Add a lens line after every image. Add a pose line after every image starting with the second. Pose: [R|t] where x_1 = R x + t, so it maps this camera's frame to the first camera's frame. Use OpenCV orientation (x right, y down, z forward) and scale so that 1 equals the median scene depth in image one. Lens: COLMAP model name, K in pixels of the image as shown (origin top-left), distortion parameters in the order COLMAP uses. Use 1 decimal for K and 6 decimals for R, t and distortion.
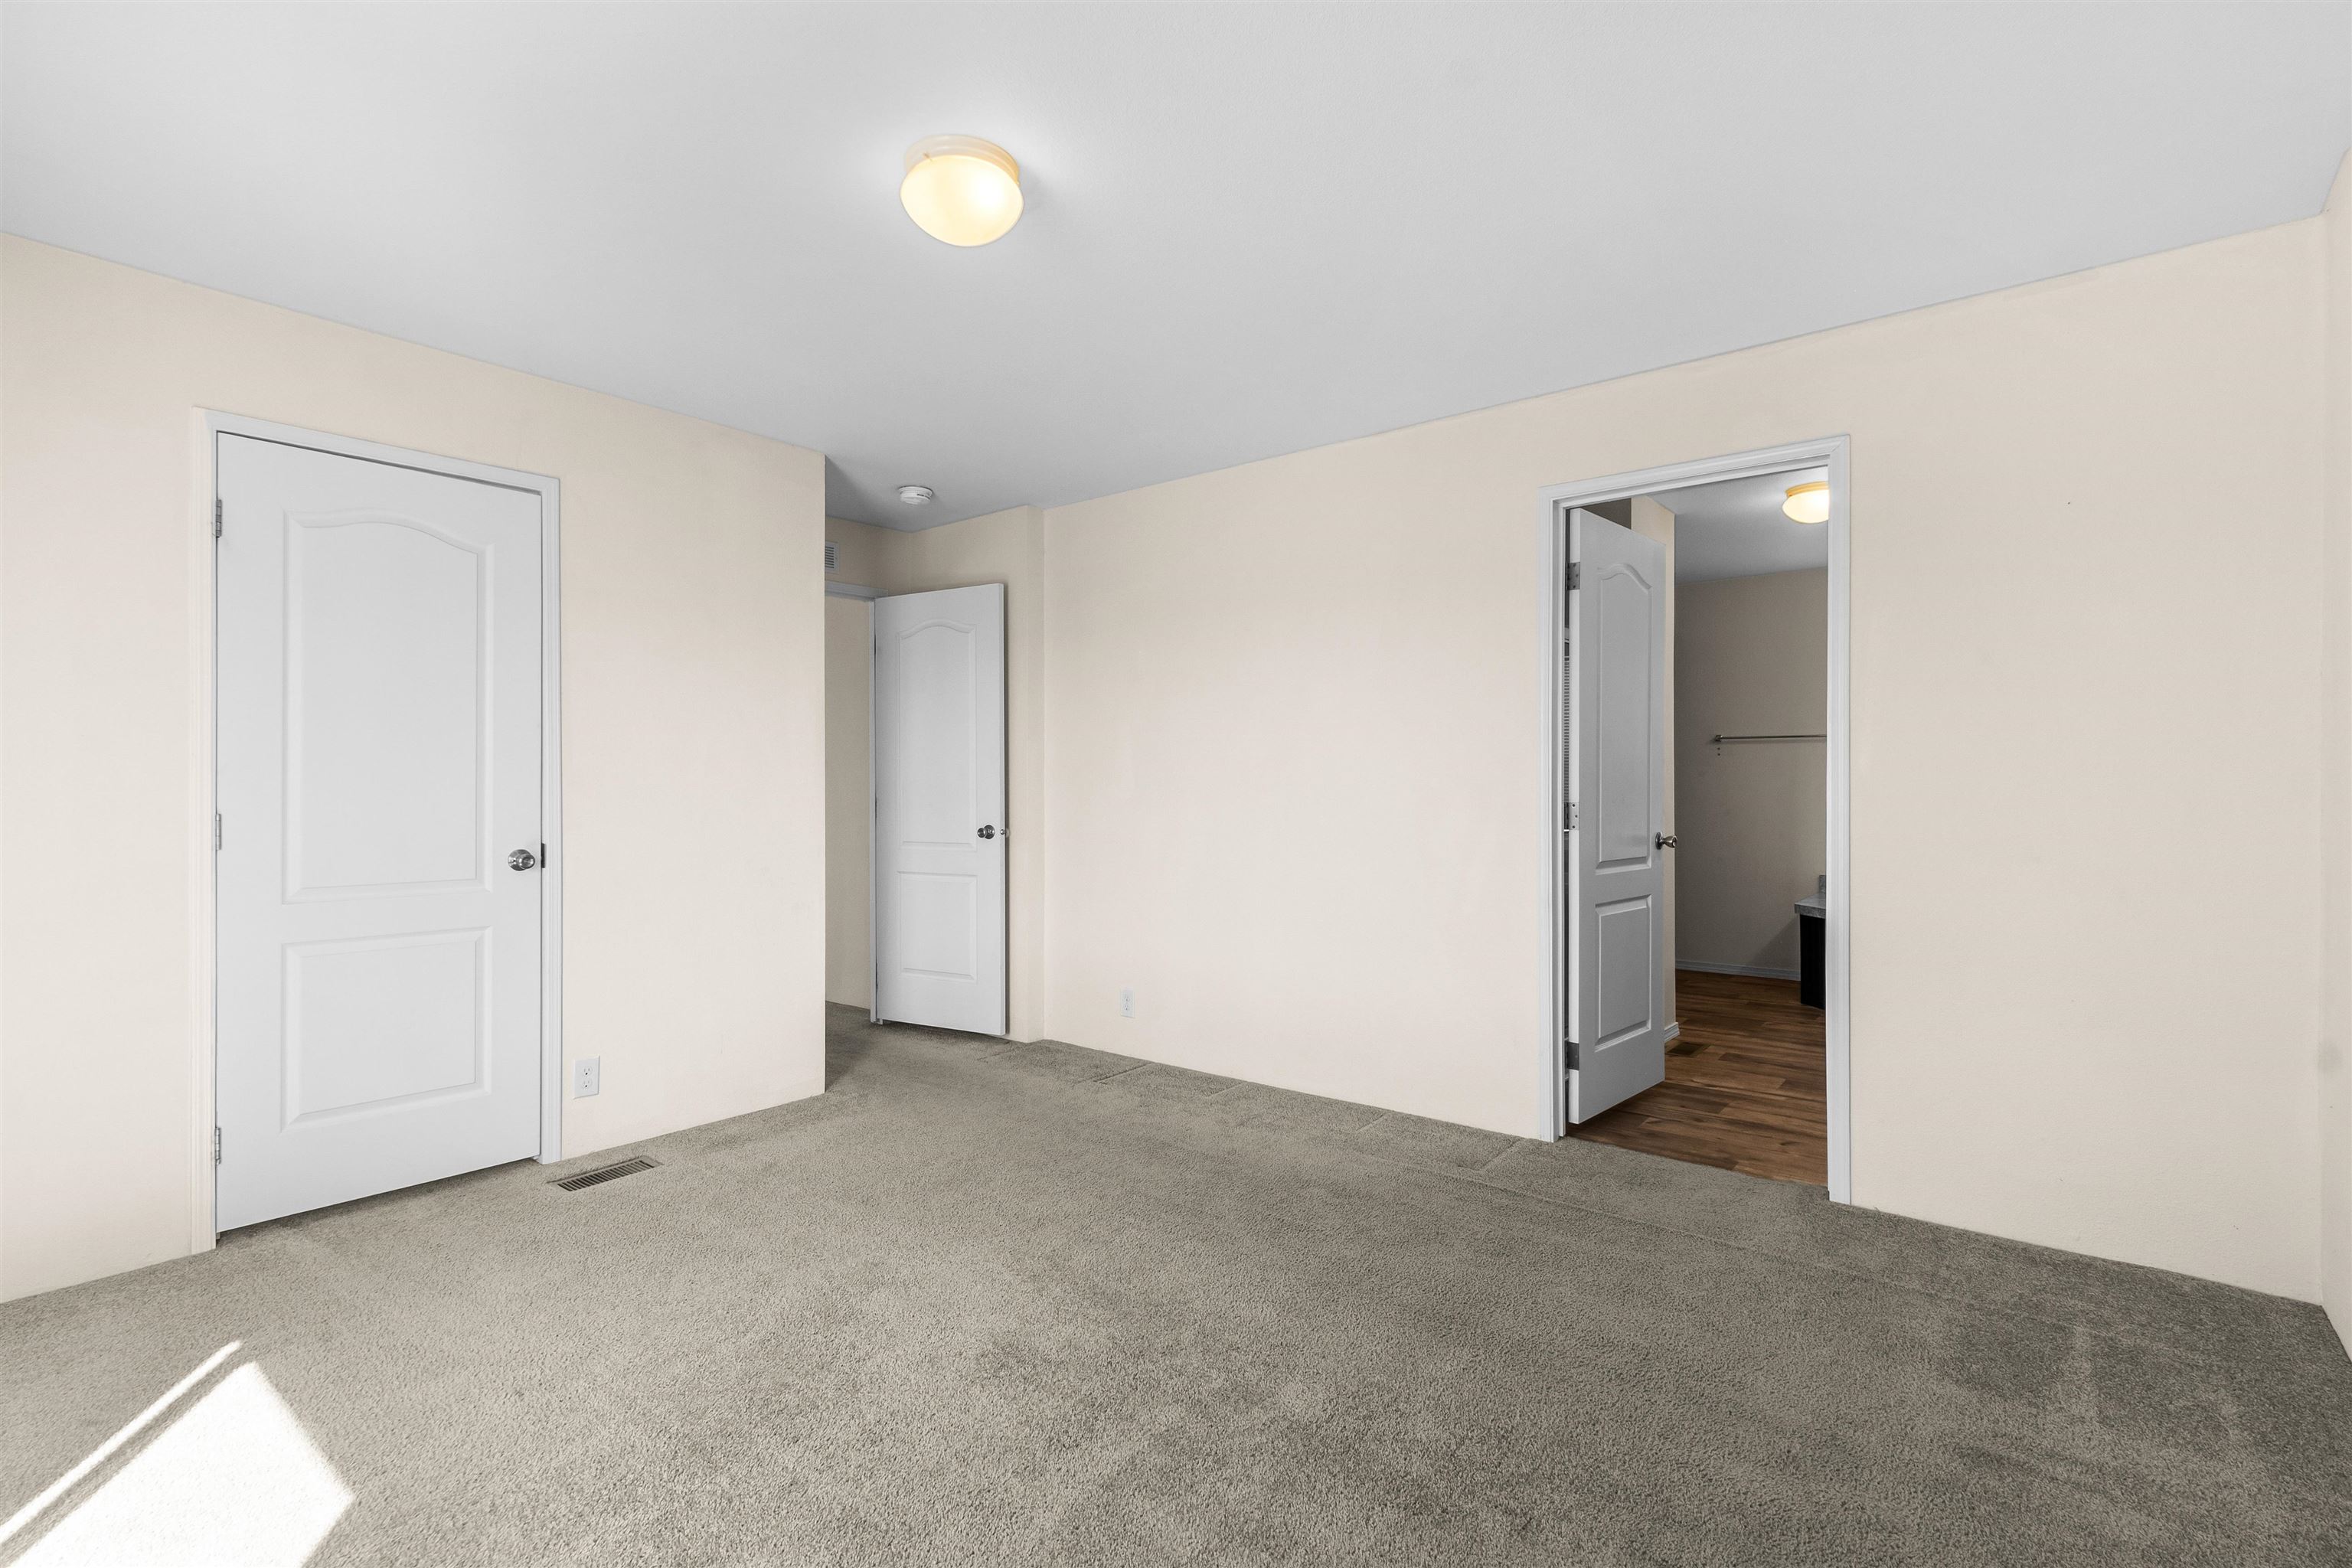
lens RADIAL K [[1088.4, 0, 1177.9], [0, 1088.4, 784.6], [0, 0, 1]] dist [-0.000242, -0.000057]
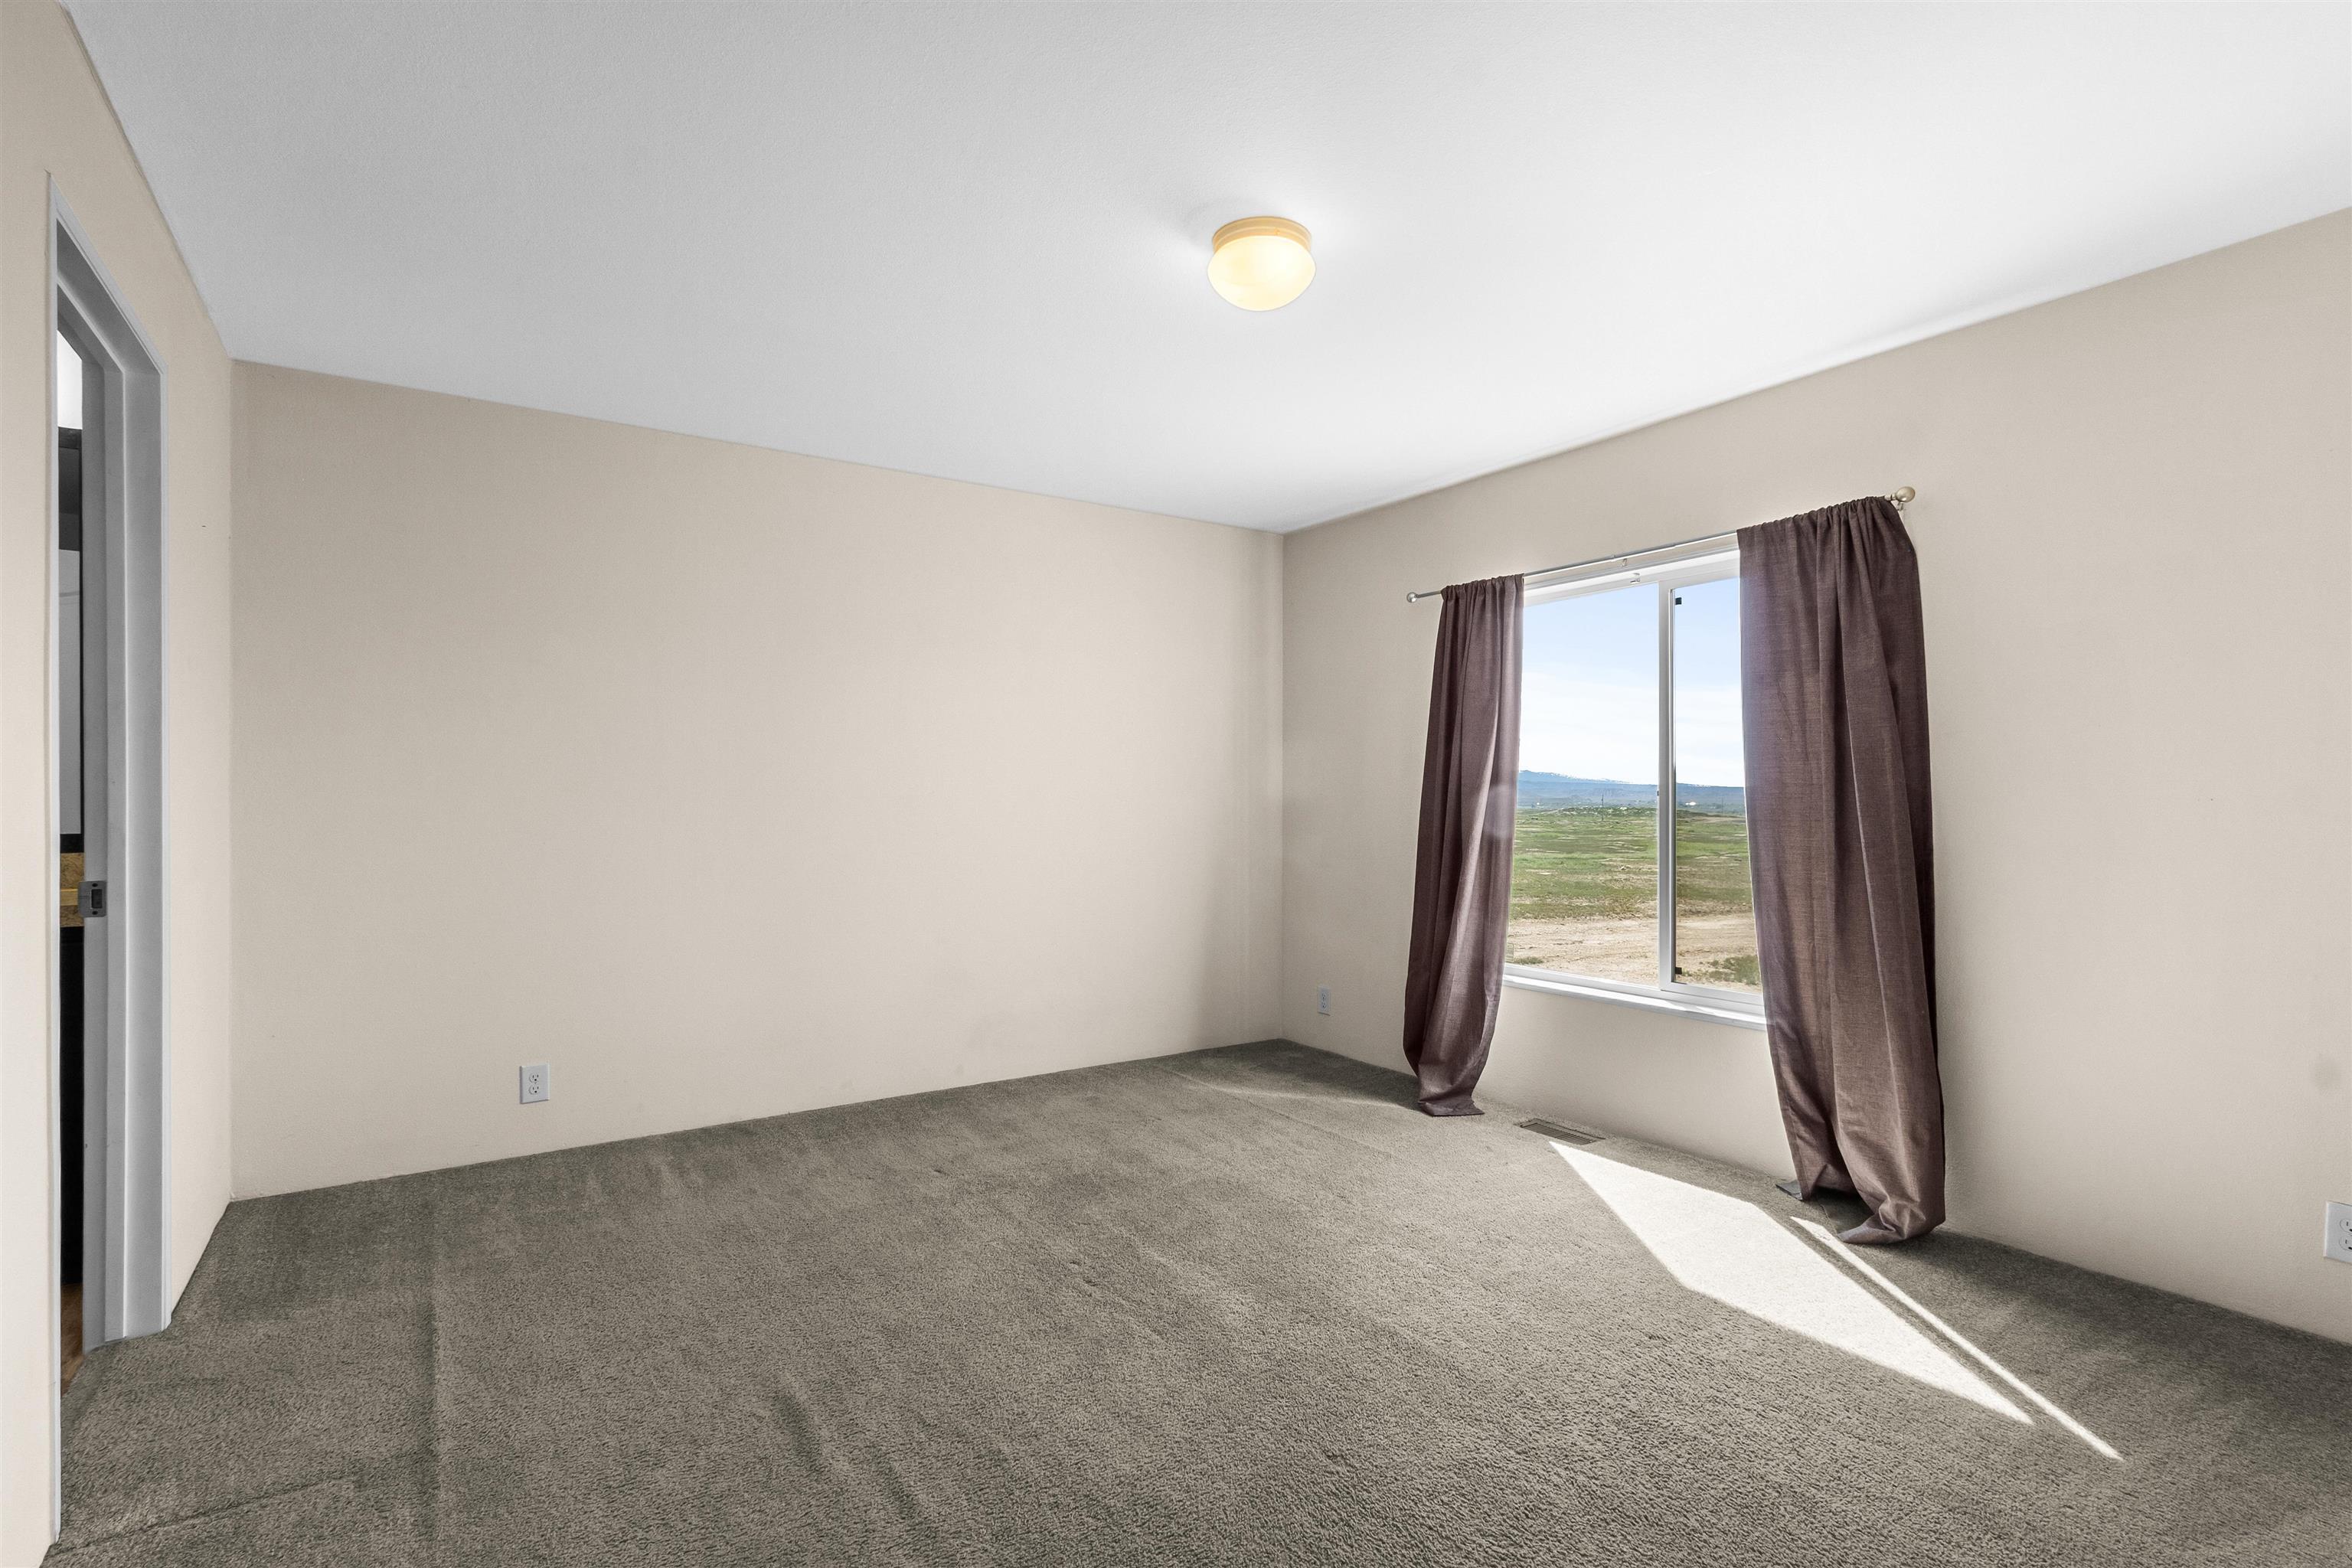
lens RADIAL K [[1088.4, 0, 1174.8], [0, 1088.4, 790.4], [0, 0, 1]] dist [-0.000242, -0.000057]
pose [[-0.959925, 0.003078, 0.280239, -0.465581], [0.002627, 0.999995, -0.001985, -0.015599], [-0.280243, -0.001169, -0.959928, 2.398934]]
